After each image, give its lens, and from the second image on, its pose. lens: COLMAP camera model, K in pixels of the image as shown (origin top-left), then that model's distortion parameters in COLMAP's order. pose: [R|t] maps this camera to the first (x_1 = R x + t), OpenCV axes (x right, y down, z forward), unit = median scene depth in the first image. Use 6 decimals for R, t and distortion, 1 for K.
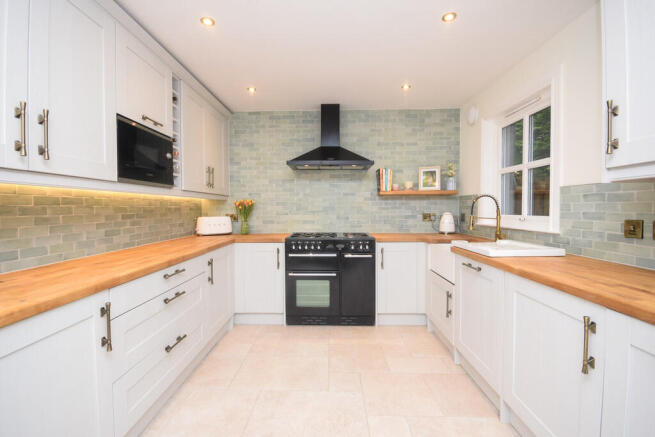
lens RADIAL K [[296.5, 0, 324.8], [0, 296.5, 215.8], [0, 0, 1]] dist [-0.001871, -0.000337]
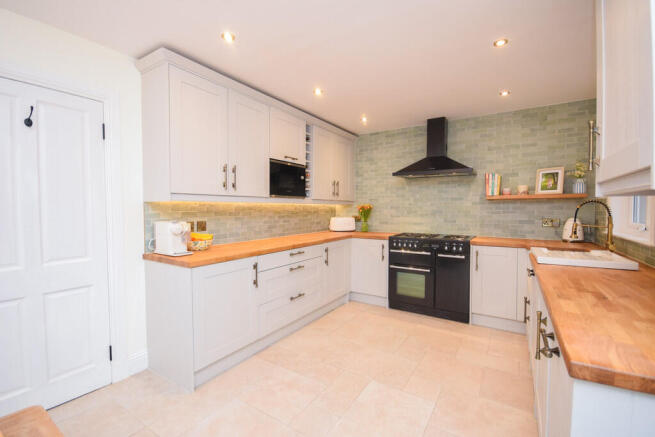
lens RADIAL K [[296.5, 0, 324.8], [0, 296.5, 215.8], [0, 0, 1]] dist [-0.001871, -0.000337]
pose [[0.847579, 0.018136, -0.530359, 0.288051], [-0.017034, 0.999831, 0.006969, -0.013762], [0.530395, 0.003127, 0.847745, -0.174152]]
